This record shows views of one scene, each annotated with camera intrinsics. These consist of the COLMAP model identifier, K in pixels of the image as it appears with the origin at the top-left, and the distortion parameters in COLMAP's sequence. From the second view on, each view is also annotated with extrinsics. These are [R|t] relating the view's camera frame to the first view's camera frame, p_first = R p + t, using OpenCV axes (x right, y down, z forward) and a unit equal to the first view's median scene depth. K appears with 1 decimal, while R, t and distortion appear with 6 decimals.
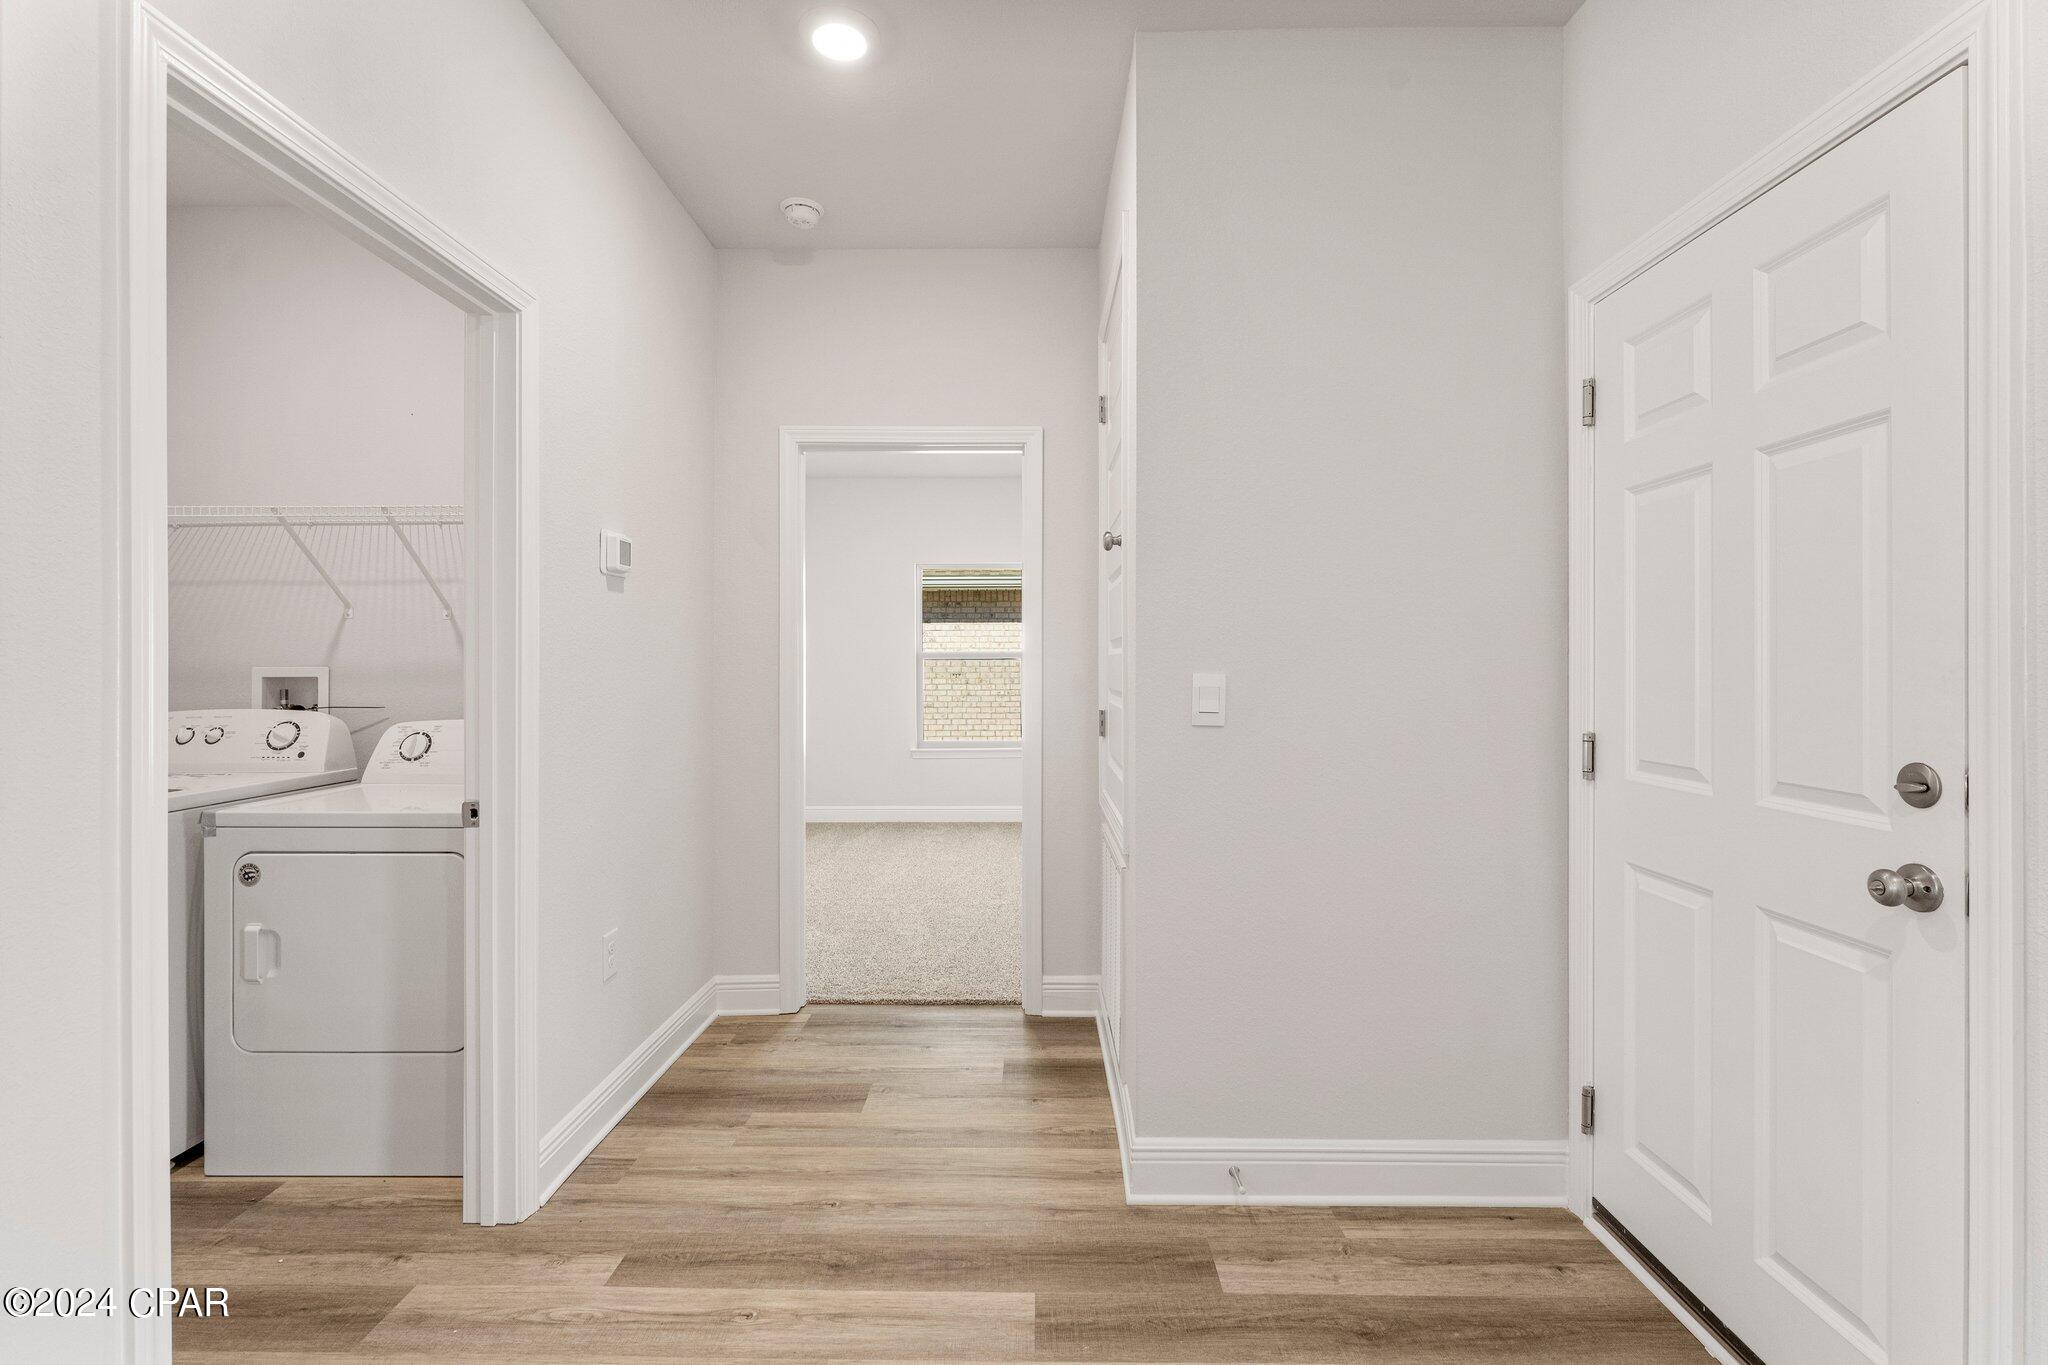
lens RADIAL K [[910.8, 0, 1021.8], [0, 910.8, 666.5], [0, 0, 1]] dist [0.000462, -0.000165]
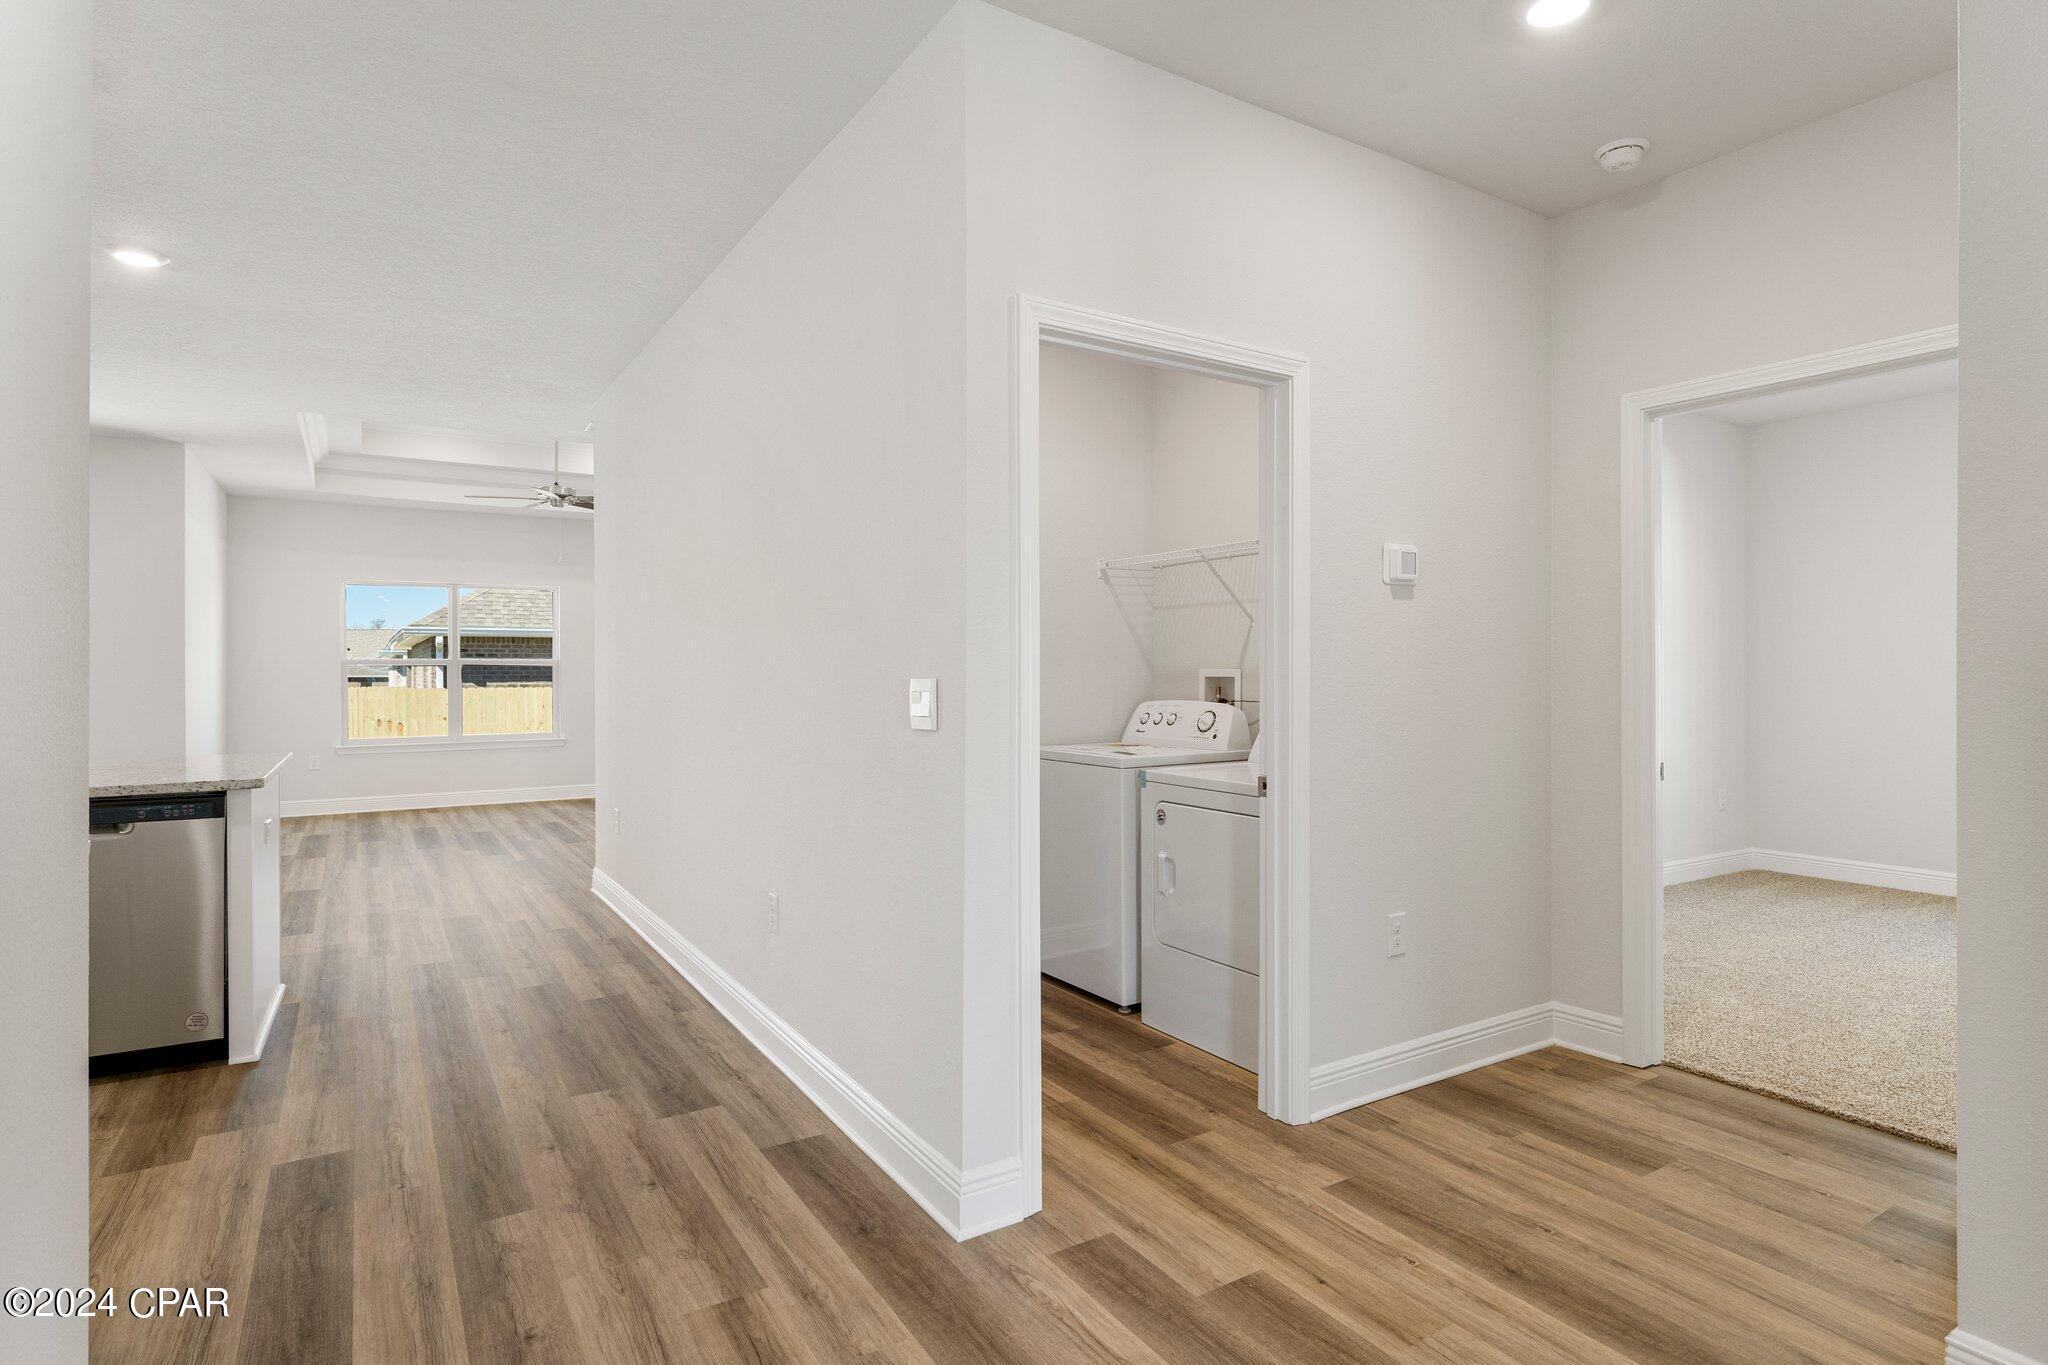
lens RADIAL K [[1079.1, 0, 1018.5], [0, 1079.1, 673.9], [0, 0, 1]] dist [0.016094, -0.002118]
pose [[0.537039, 0.004675, -0.843544, 0.436290], [0.000585, 0.999982, 0.005915, -0.002208], [0.843557, -0.003670, 0.537027, -0.078416]]
